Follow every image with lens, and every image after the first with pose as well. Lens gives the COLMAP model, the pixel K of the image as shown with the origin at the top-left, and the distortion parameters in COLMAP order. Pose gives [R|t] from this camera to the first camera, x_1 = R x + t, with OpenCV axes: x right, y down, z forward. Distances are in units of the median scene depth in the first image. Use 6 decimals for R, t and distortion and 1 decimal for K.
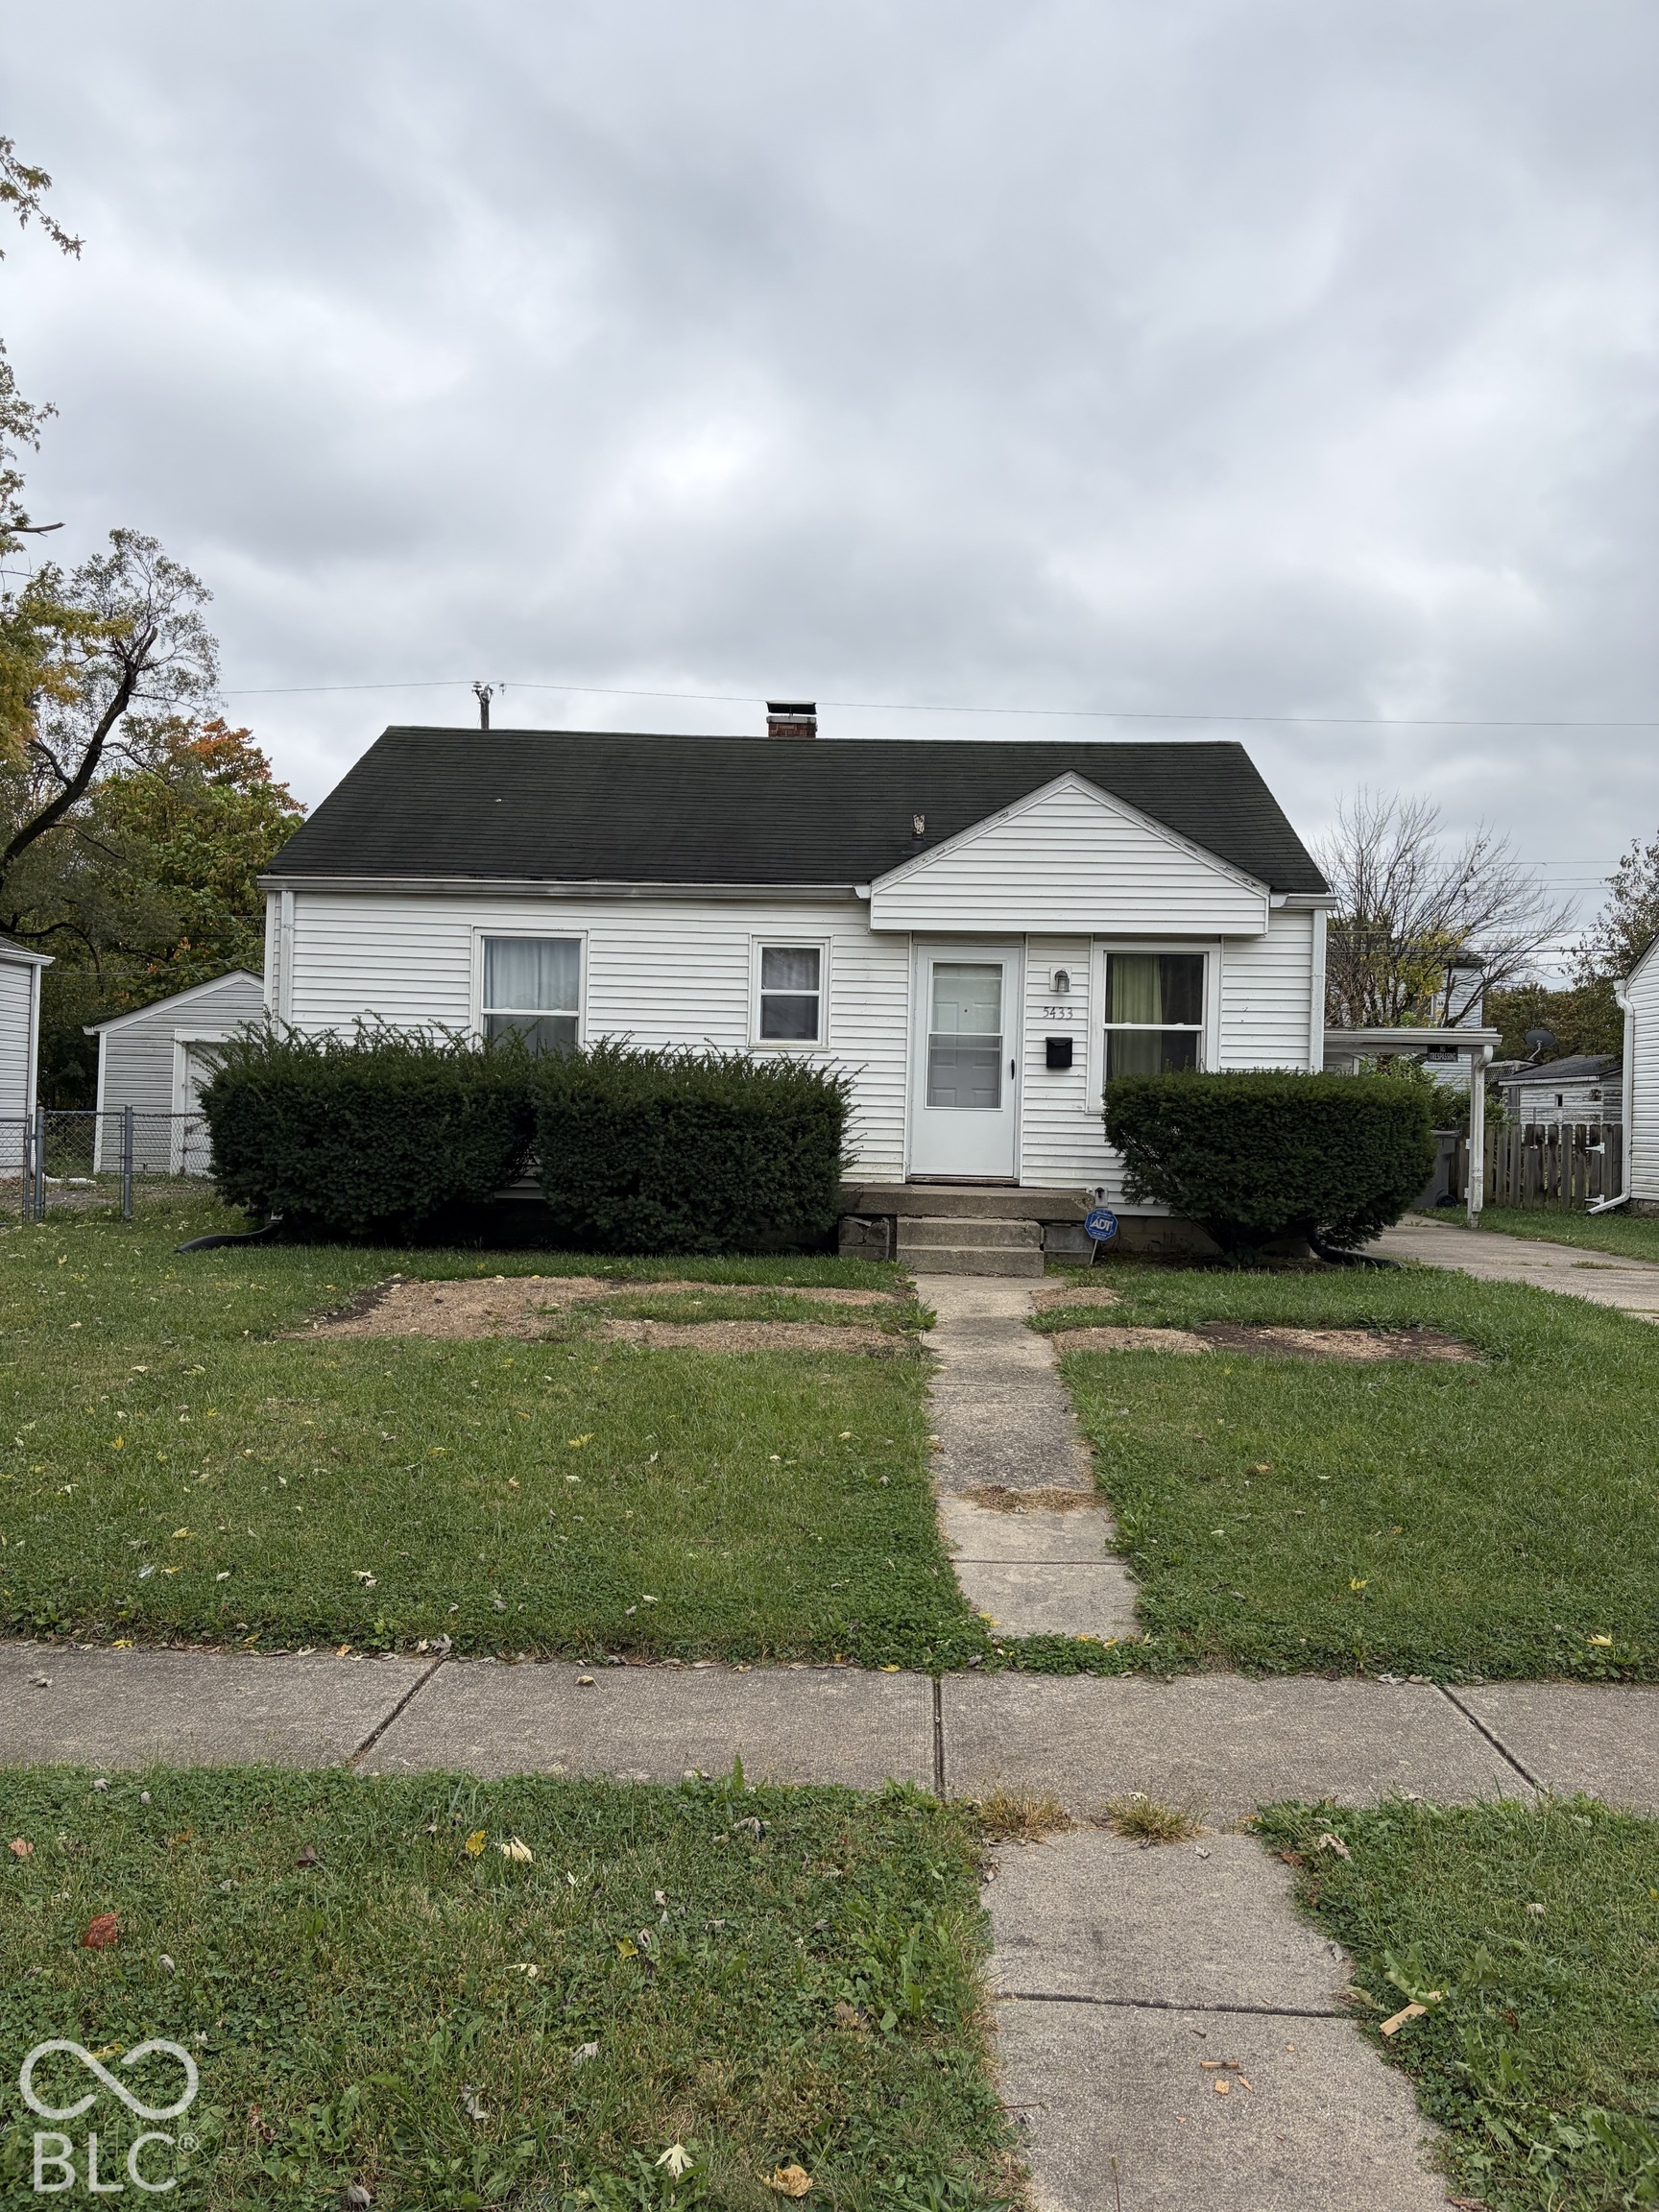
lens RADIAL K [[1652.7, 0, 840.5], [0, 1652.7, 1094.5], [0, 0, 1]] dist [0.056691, -0.030778]
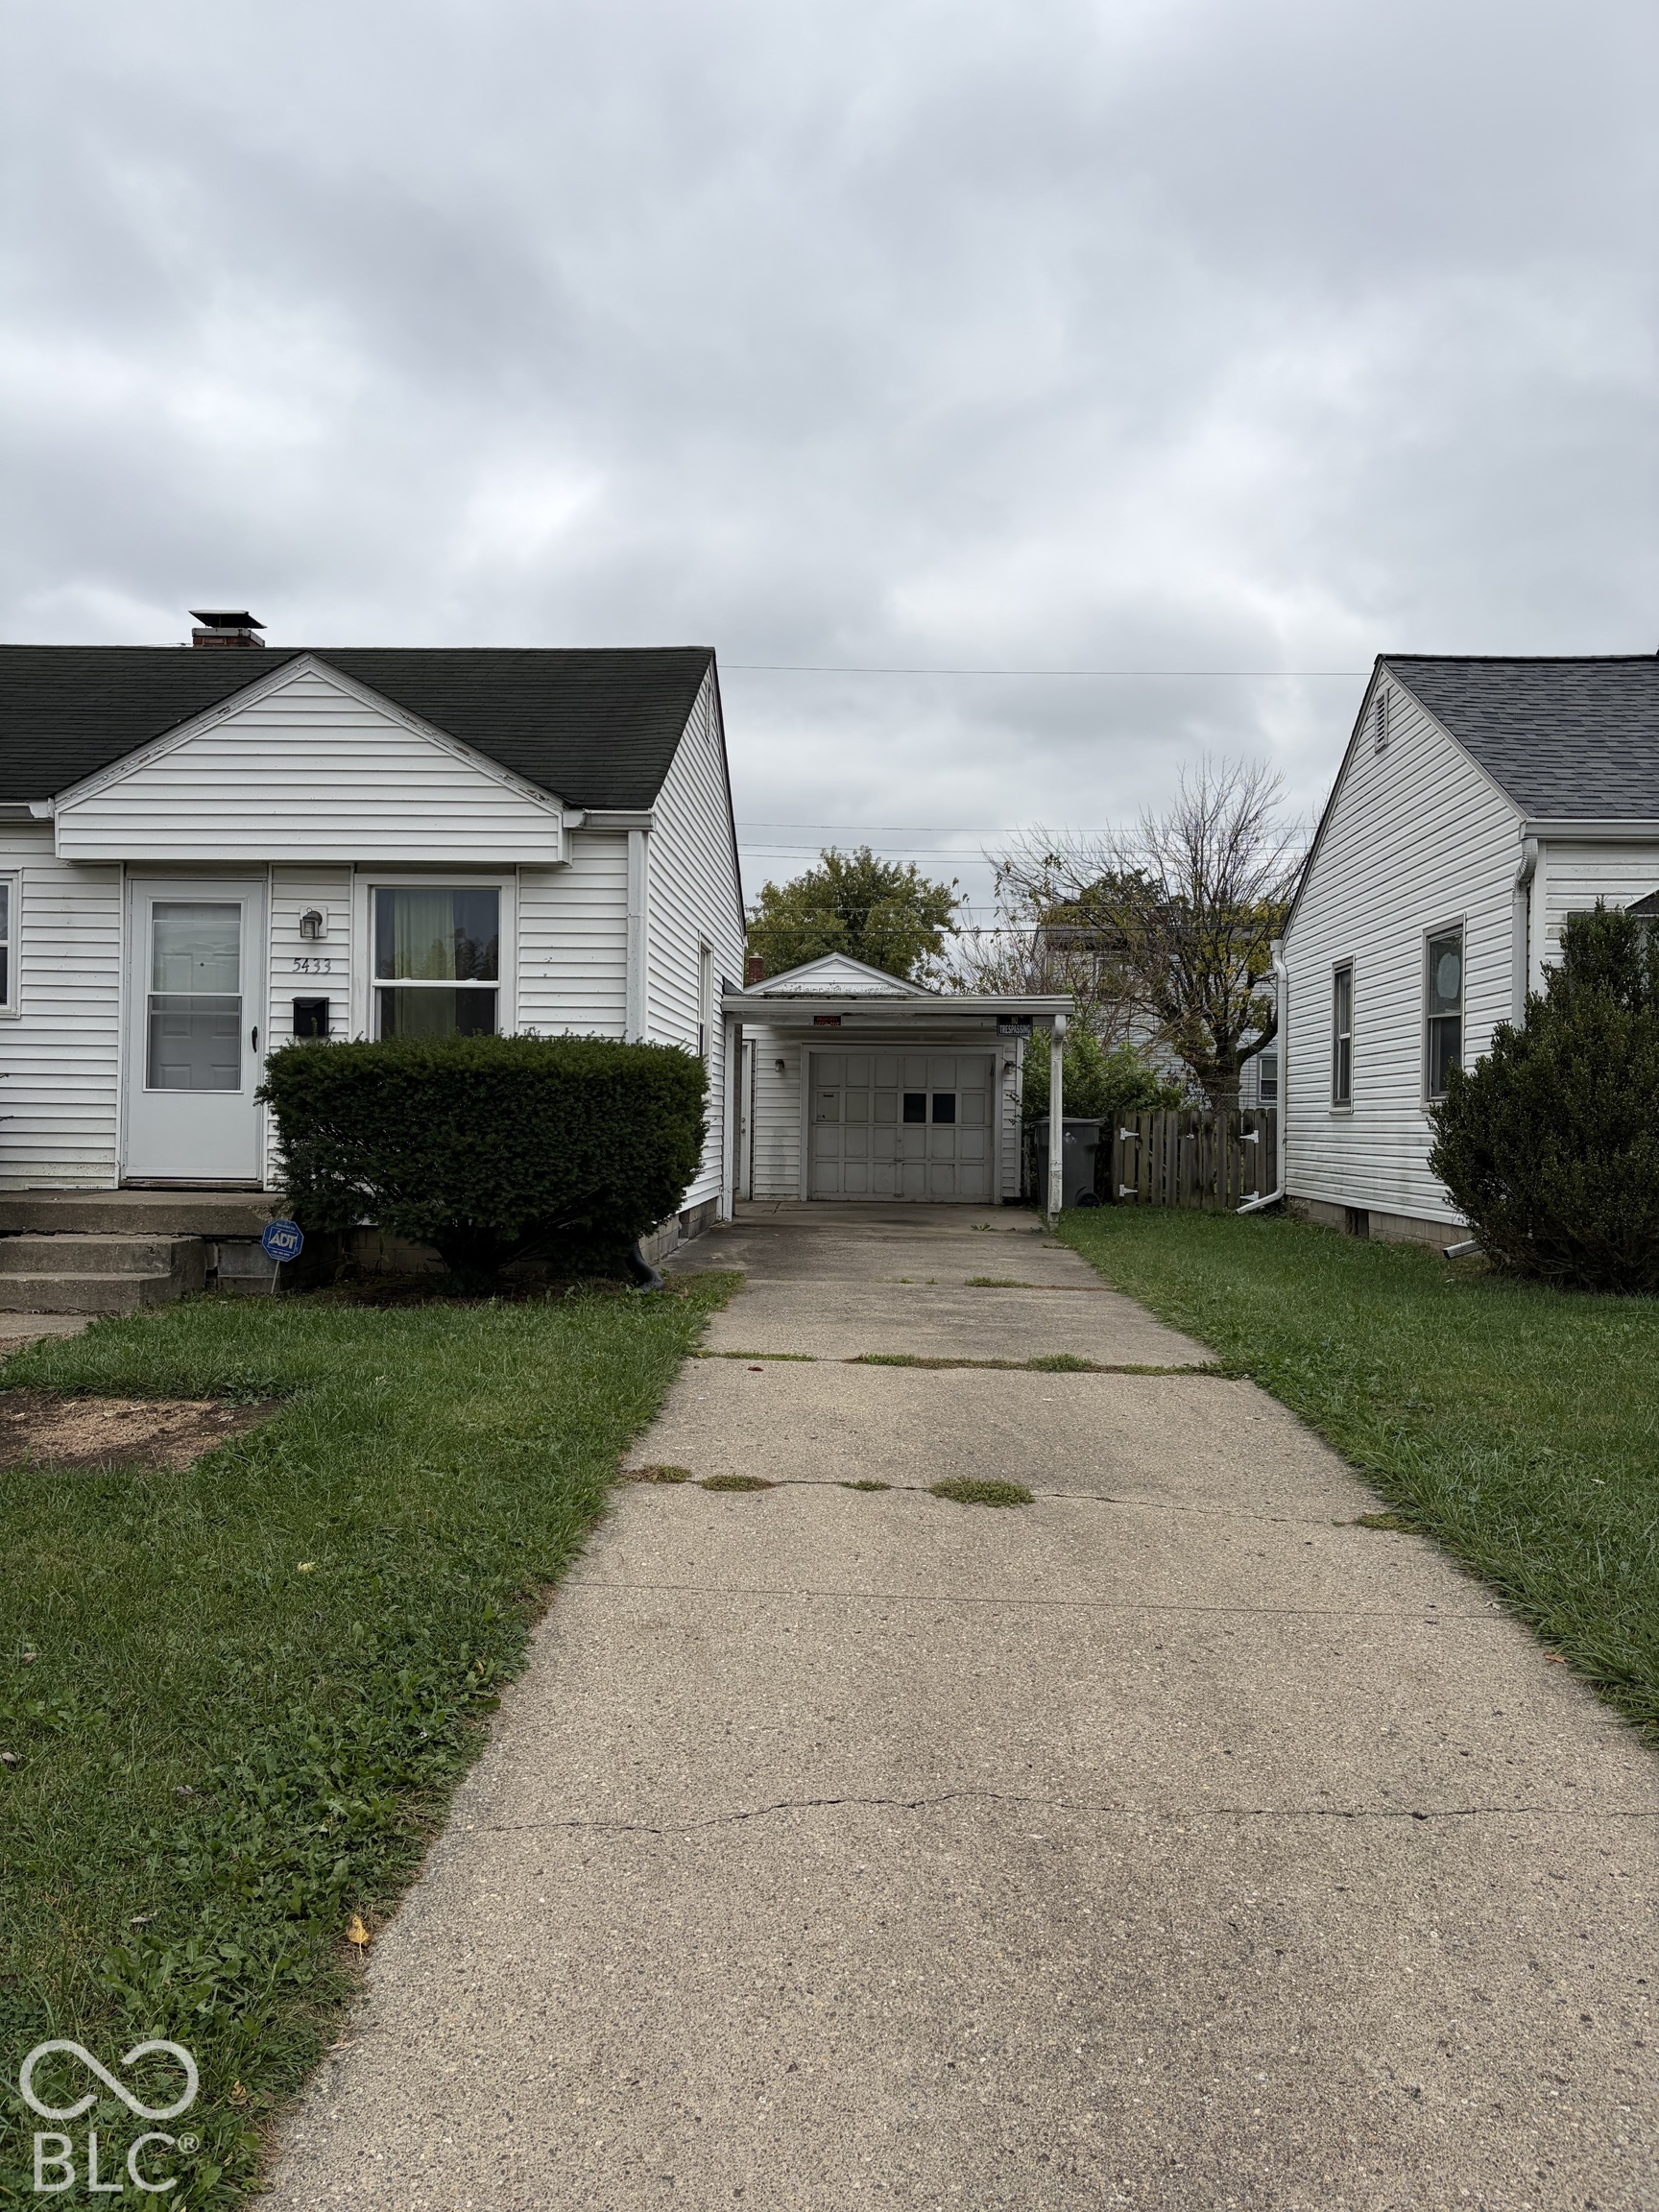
lens RADIAL K [[1652.7, 0, 816.0], [0, 1652.7, 1102.0], [0, 0, 1]] dist [0.056691, -0.030778]
pose [[0.999879, -0.009349, -0.012457, 0.376875], [0.009404, 0.999946, 0.004343, 0.013201], [0.012415, -0.004460, 0.999913, 0.221859]]
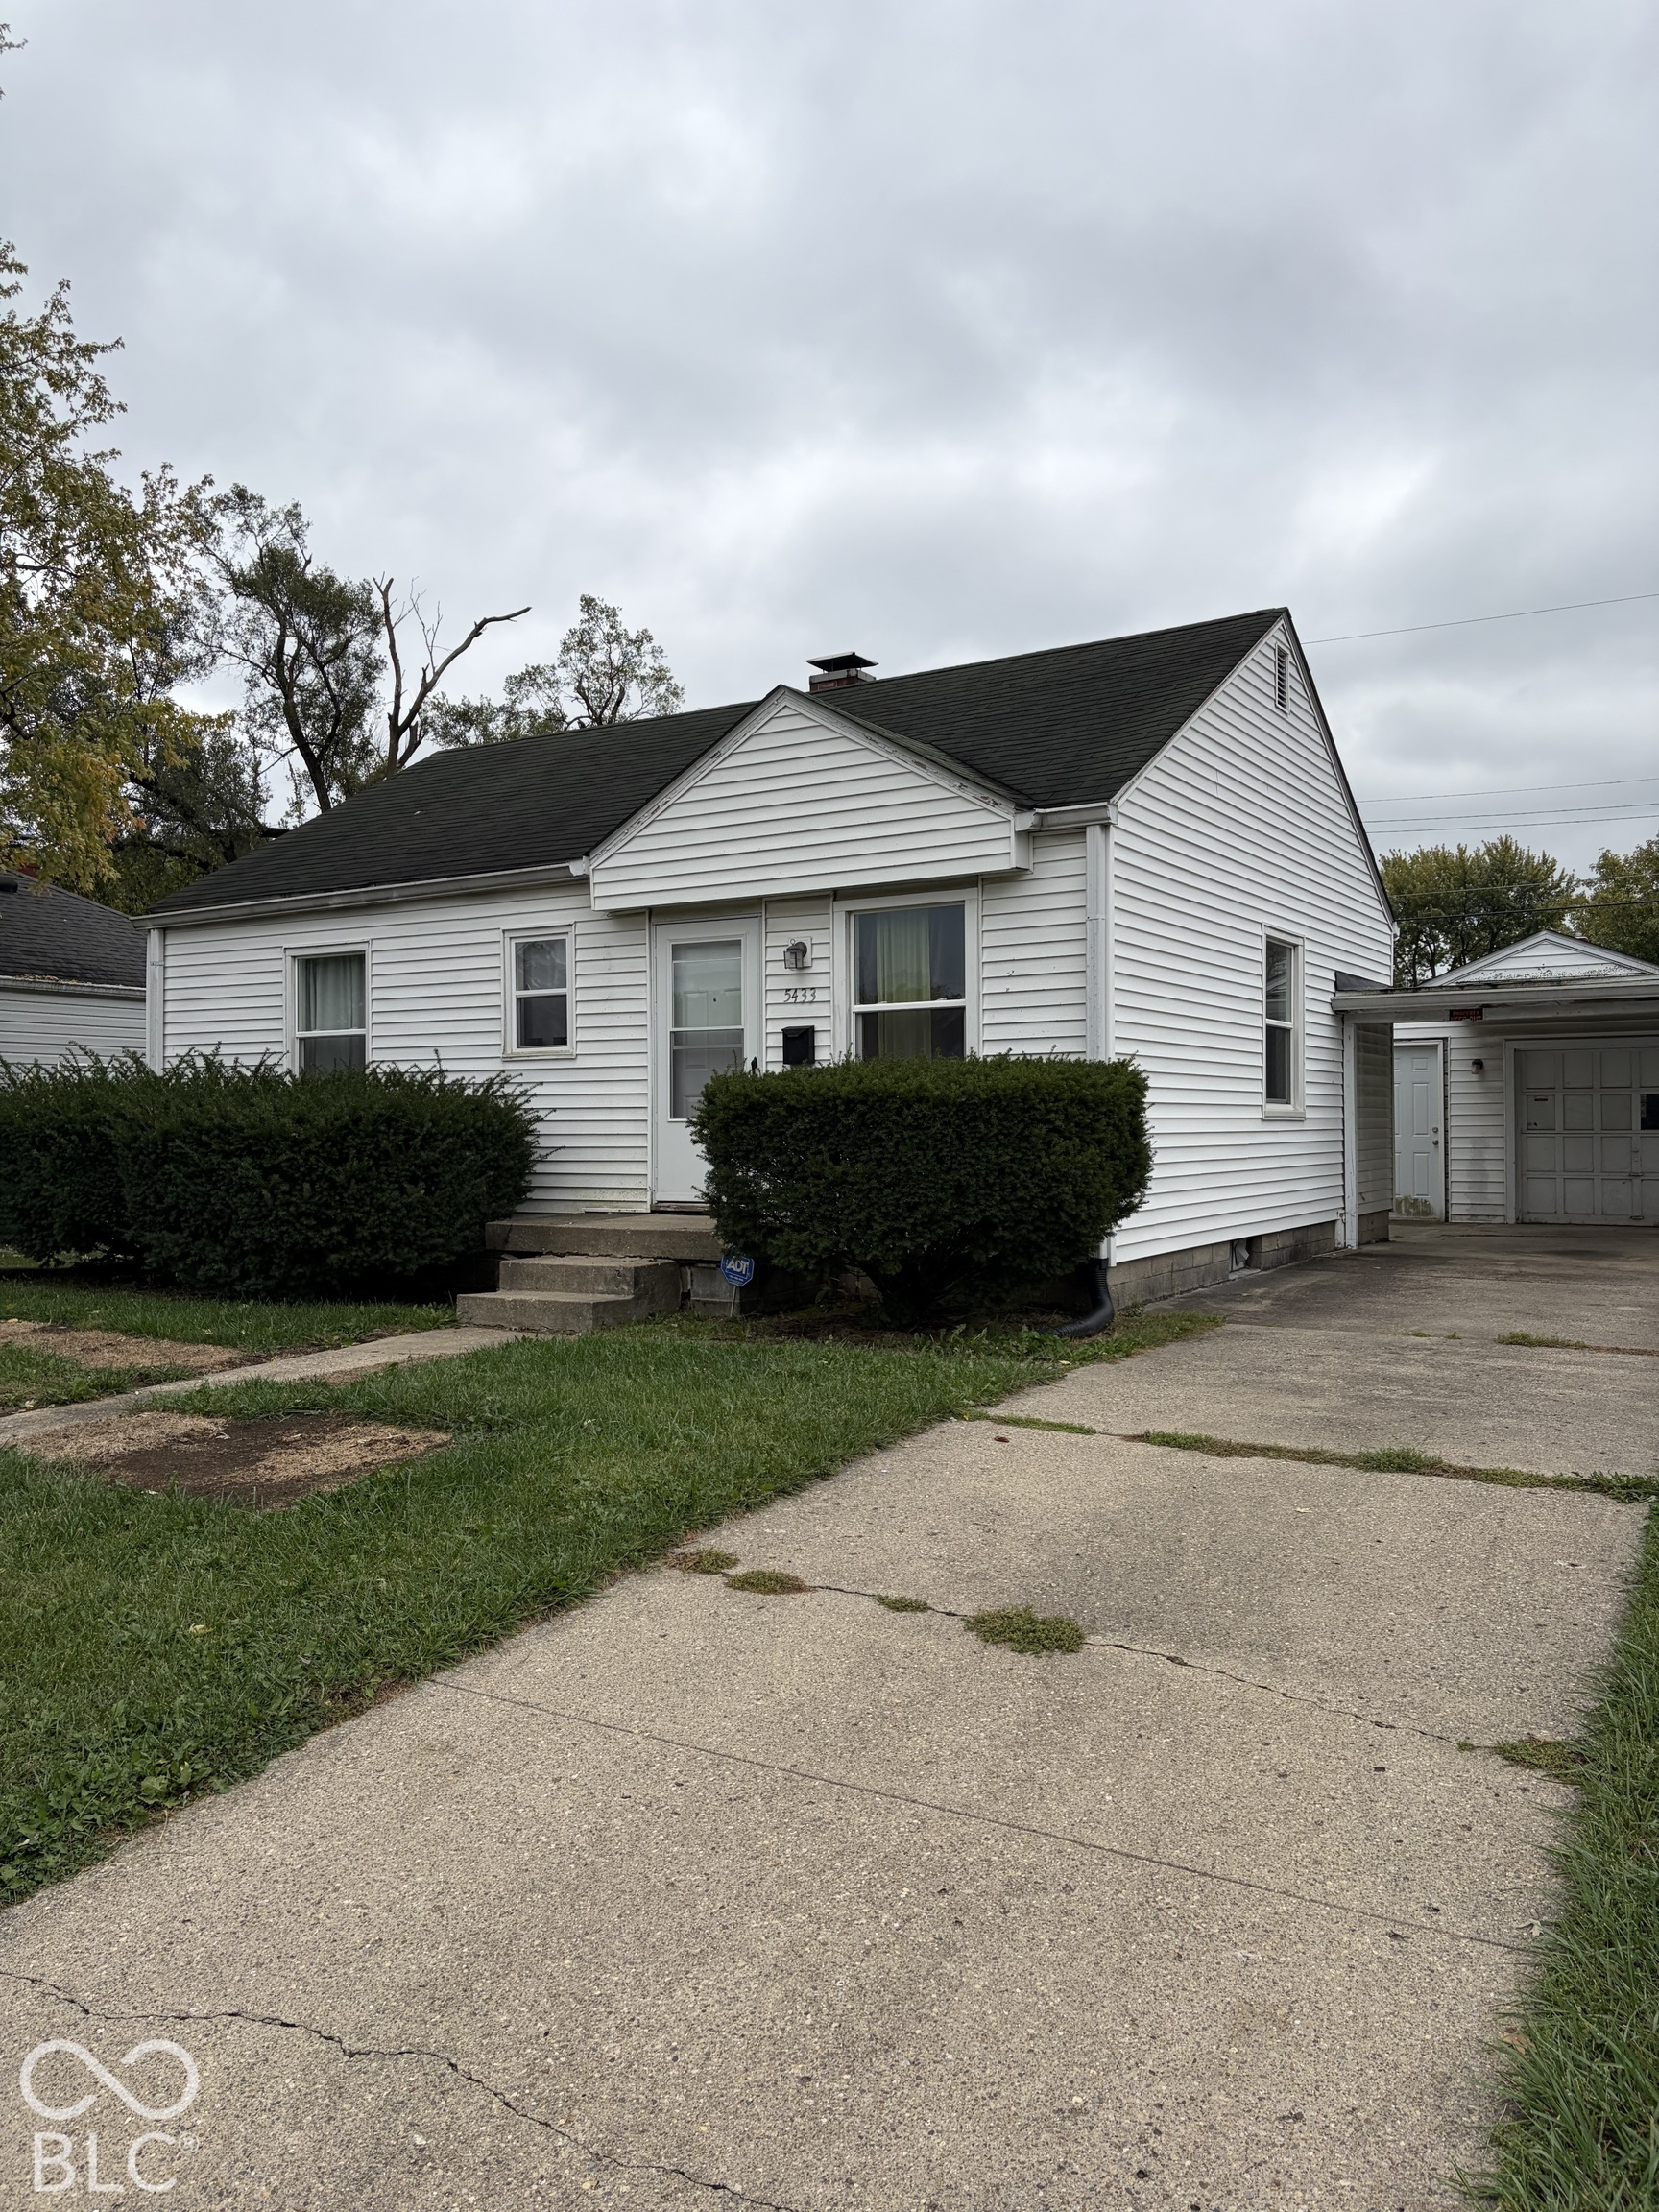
lens RADIAL K [[1652.7, 0, 805.5], [0, 1652.7, 1102.8], [0, 0, 1]] dist [0.056691, -0.030778]
pose [[0.862694, -0.035726, -0.504462, 0.529150], [0.034927, 0.999329, -0.011042, 0.010739], [0.504518, -0.008094, 0.863363, 0.319841]]
